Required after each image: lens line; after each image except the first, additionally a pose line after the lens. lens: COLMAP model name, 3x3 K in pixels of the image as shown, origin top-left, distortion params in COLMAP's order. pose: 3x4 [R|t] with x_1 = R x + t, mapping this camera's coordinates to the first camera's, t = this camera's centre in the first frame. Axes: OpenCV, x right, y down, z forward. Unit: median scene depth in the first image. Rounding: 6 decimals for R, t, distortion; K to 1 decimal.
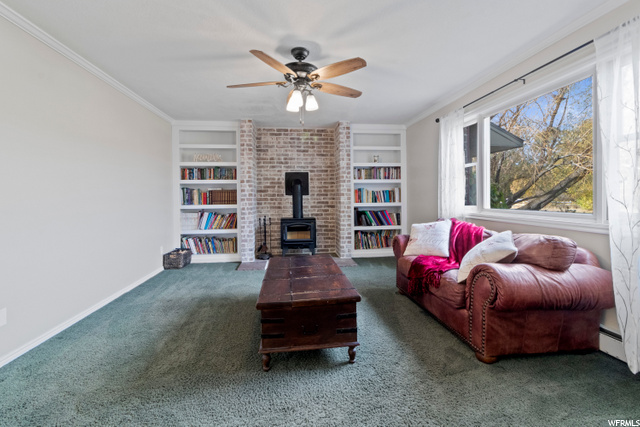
lens RADIAL K [[302.7, 0, 322.6], [0, 302.7, 208.9], [0, 0, 1]] dist [0.000901, 0.000067]
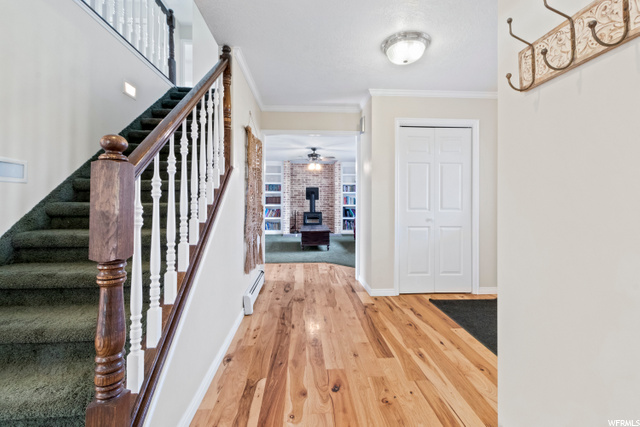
lens RADIAL K [[302.7, 0, 319.7], [0, 302.7, 209.1], [0, 0, 1]] dist [0.000901, 0.000067]
pose [[0.998179, 0.013425, -0.058814, 0.072175], [-0.014167, 0.999825, -0.012211, 0.033644], [0.058640, 0.013022, 0.998194, -0.859040]]
